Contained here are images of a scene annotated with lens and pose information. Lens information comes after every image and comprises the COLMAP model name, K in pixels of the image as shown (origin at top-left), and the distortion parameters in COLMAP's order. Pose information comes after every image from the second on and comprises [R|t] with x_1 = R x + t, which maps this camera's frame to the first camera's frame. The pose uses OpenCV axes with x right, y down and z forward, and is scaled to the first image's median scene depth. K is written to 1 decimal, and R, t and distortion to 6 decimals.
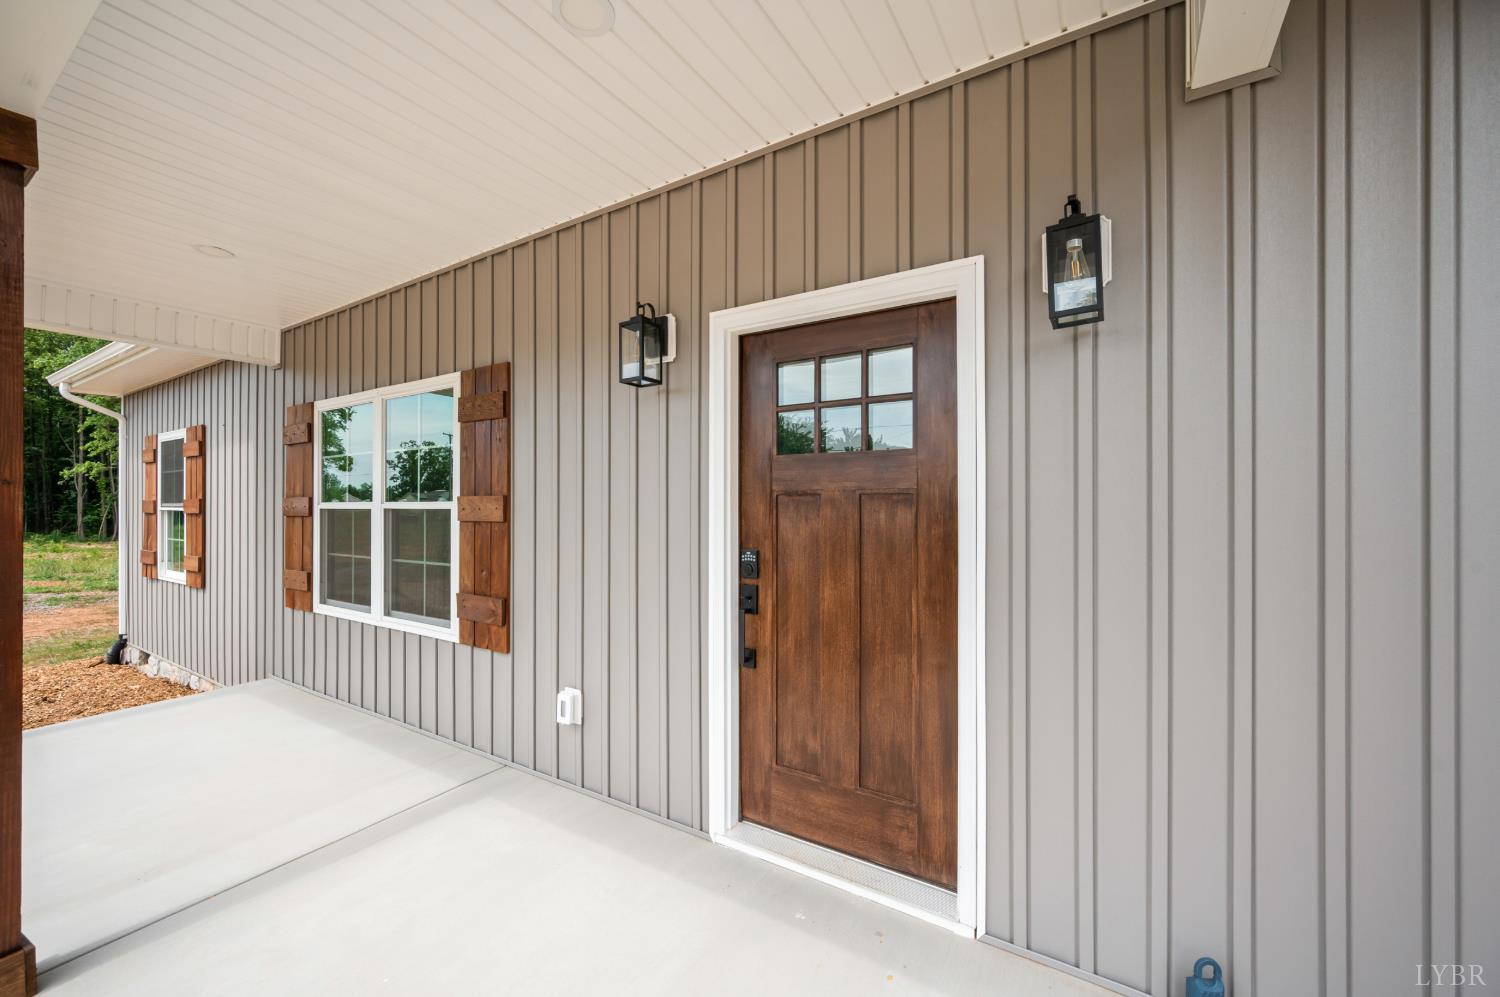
lens RADIAL K [[590.2, 0, 748.0], [0, 590.2, 502.6], [0, 0, 1]] dist [0.000954, 0.000238]
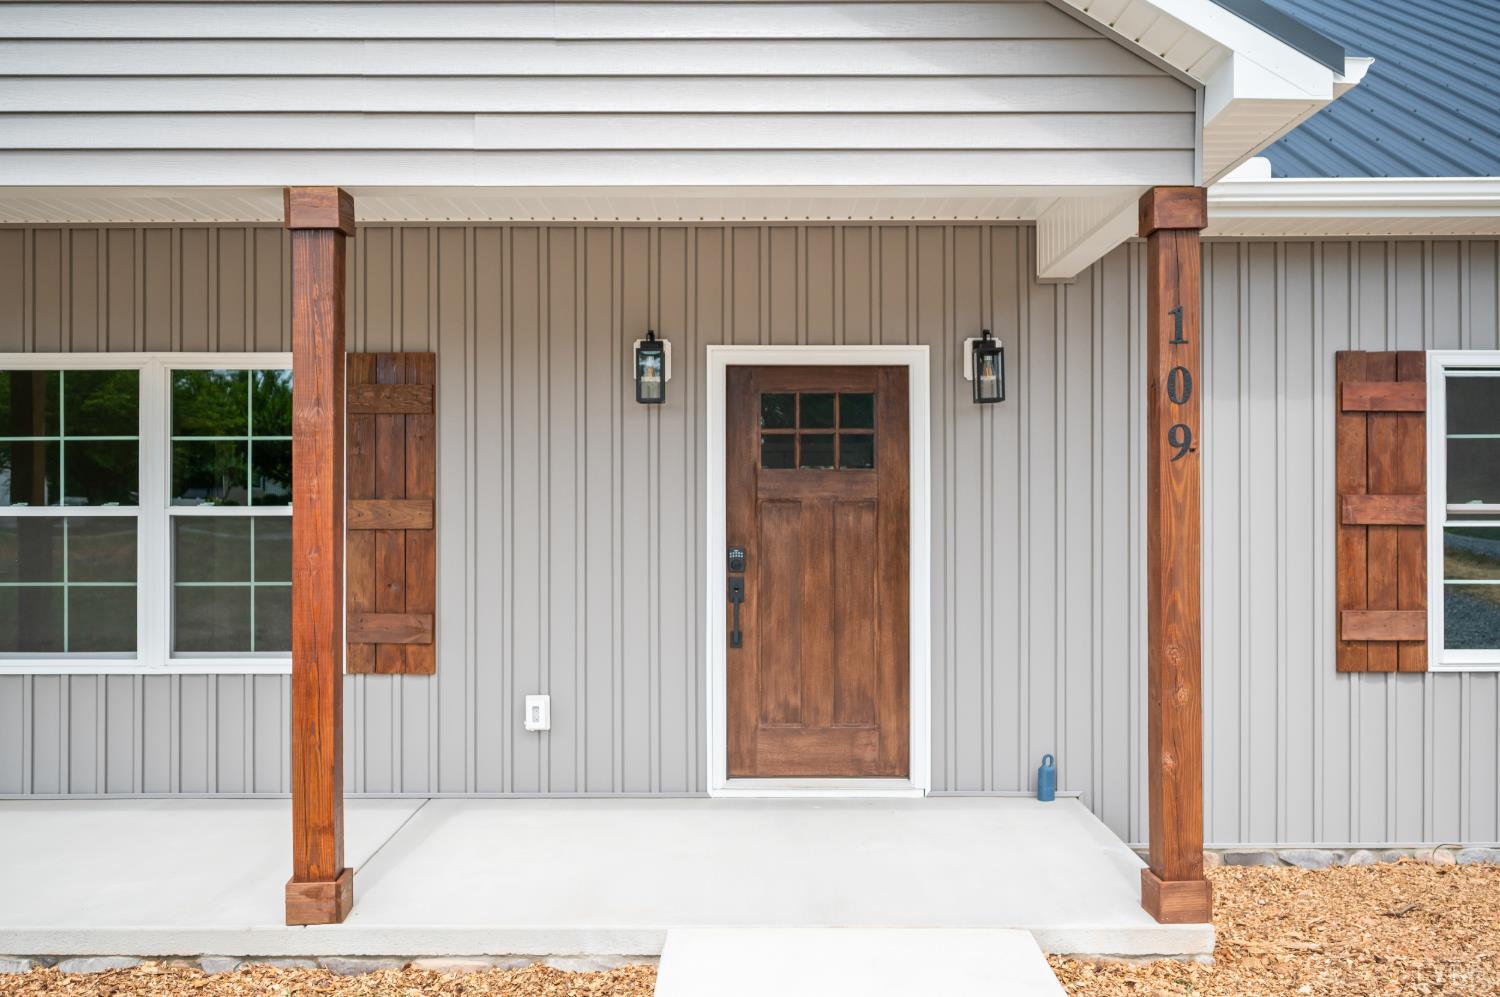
lens RADIAL K [[1298.2, 0, 750.5], [0, 1298.2, 502.2], [0, 0, 1]] dist [0.000938, -0.001900]
pose [[0.852572, 0.002163, 0.522605, -1.386502], [-0.001137, 0.999997, -0.002283, -0.006020], [-0.522608, 0.001352, 0.852572, -1.282655]]
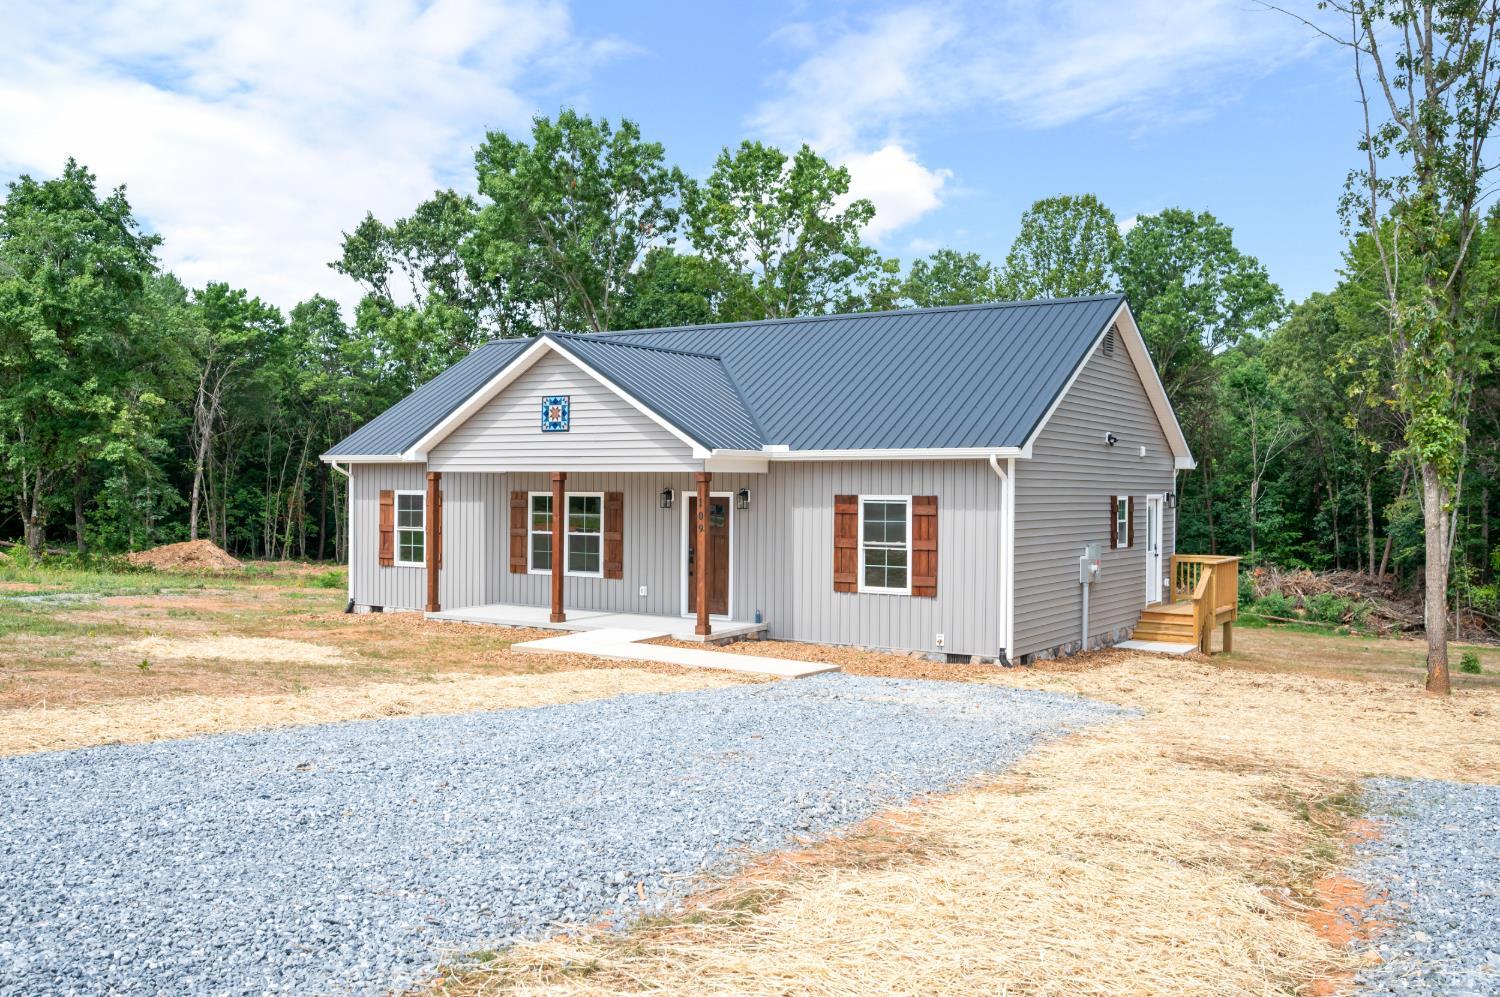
lens RADIAL K [[1298.2, 0, 748.6], [0, 1298.2, 495.3], [0, 0, 1]] dist [0.000938, -0.001900]
pose [[0.999754, 0.010386, -0.019591, 0.611373], [-0.010266, 0.999928, 0.006216, -0.369534], [0.019654, -0.006014, 0.999789, -8.543675]]
